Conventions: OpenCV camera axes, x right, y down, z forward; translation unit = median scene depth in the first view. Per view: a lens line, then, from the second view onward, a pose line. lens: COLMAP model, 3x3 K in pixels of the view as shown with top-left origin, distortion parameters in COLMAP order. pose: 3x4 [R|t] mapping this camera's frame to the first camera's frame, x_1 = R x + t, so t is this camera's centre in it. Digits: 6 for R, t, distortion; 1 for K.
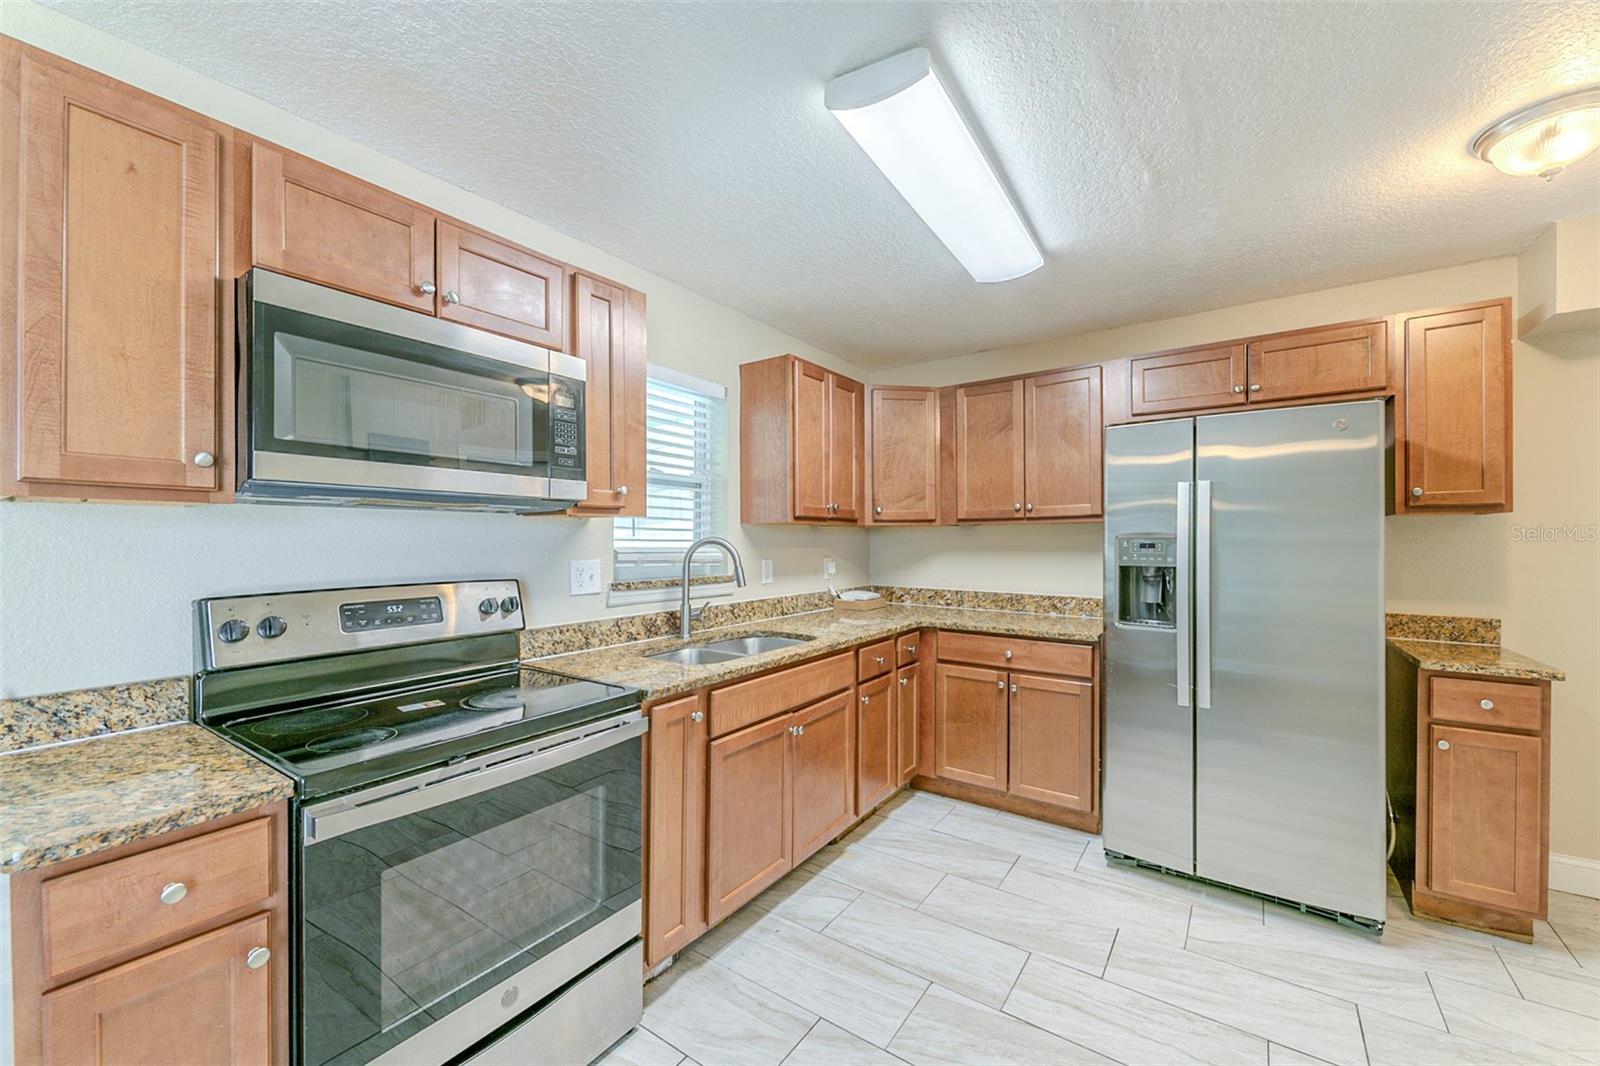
lens RADIAL K [[629.2, 0, 800.0], [0, 629.2, 537.6], [0, 0, 1]] dist [0.014069, -0.006698]
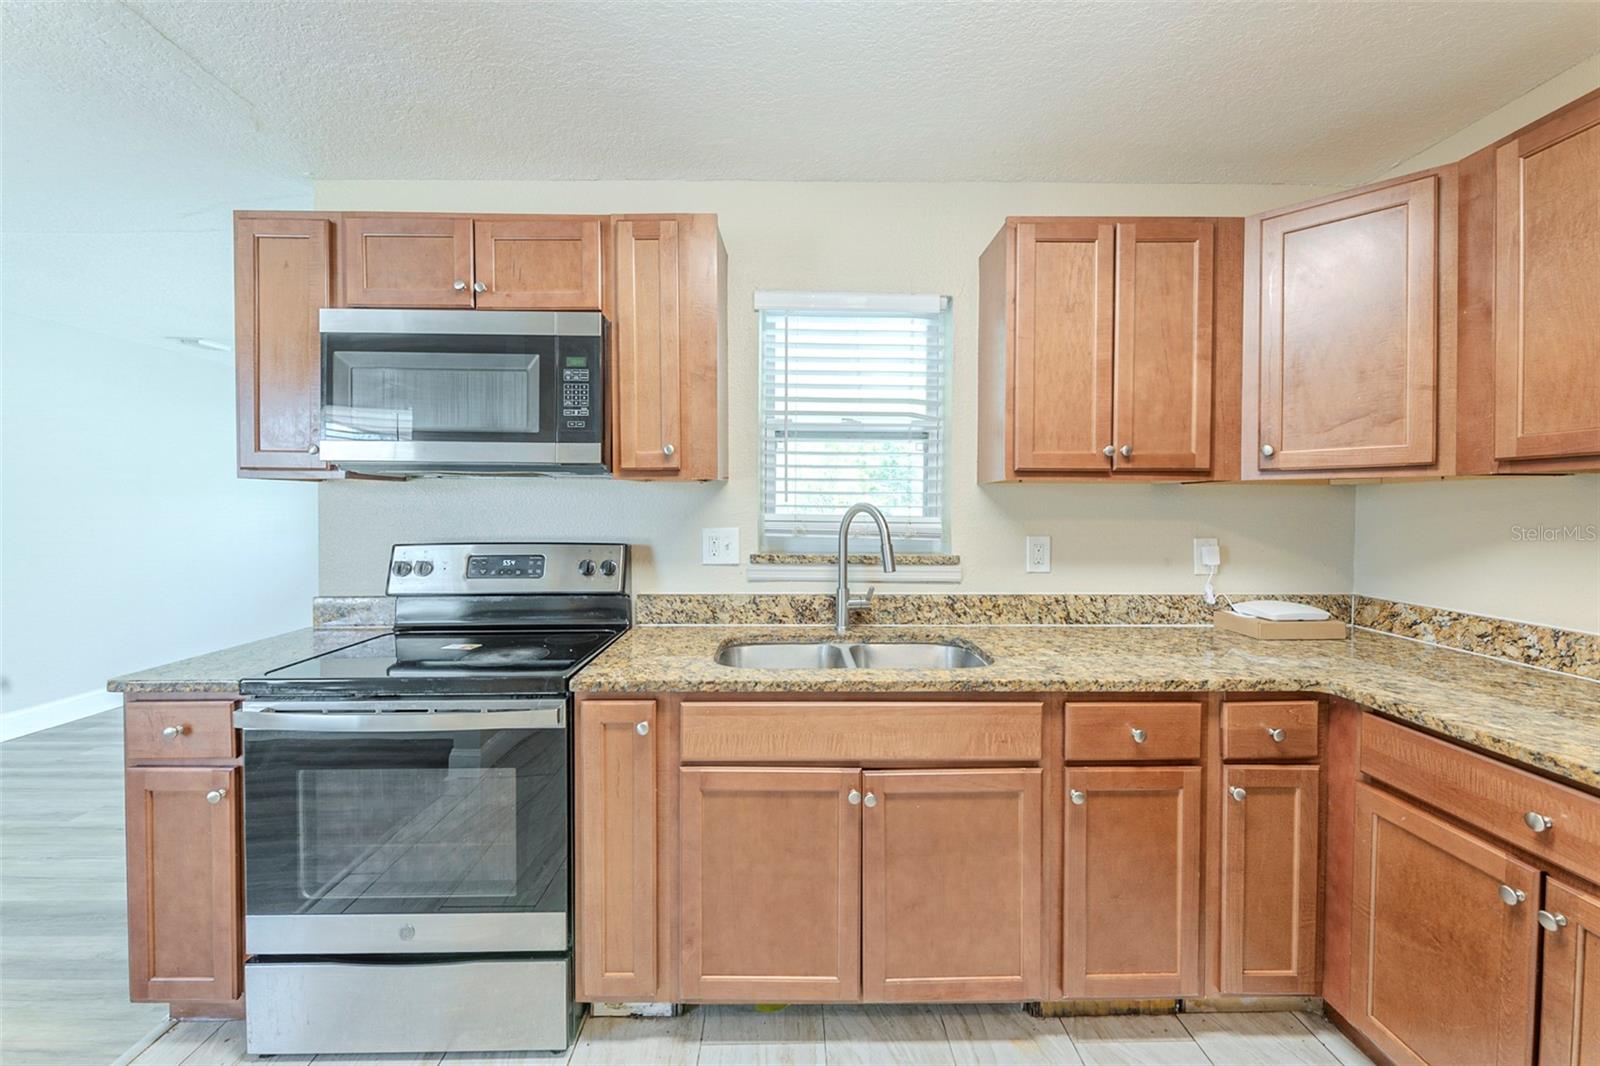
lens RADIAL K [[628.2, 0, 798.1], [0, 628.2, 513.9], [0, 0, 1]] dist [0.012998, -0.006397]
pose [[0.583653, 0.014456, -0.811874, 0.474361], [-0.001076, 0.999854, 0.017029, 0.000030], [0.812002, -0.009066, 0.583584, 0.555955]]
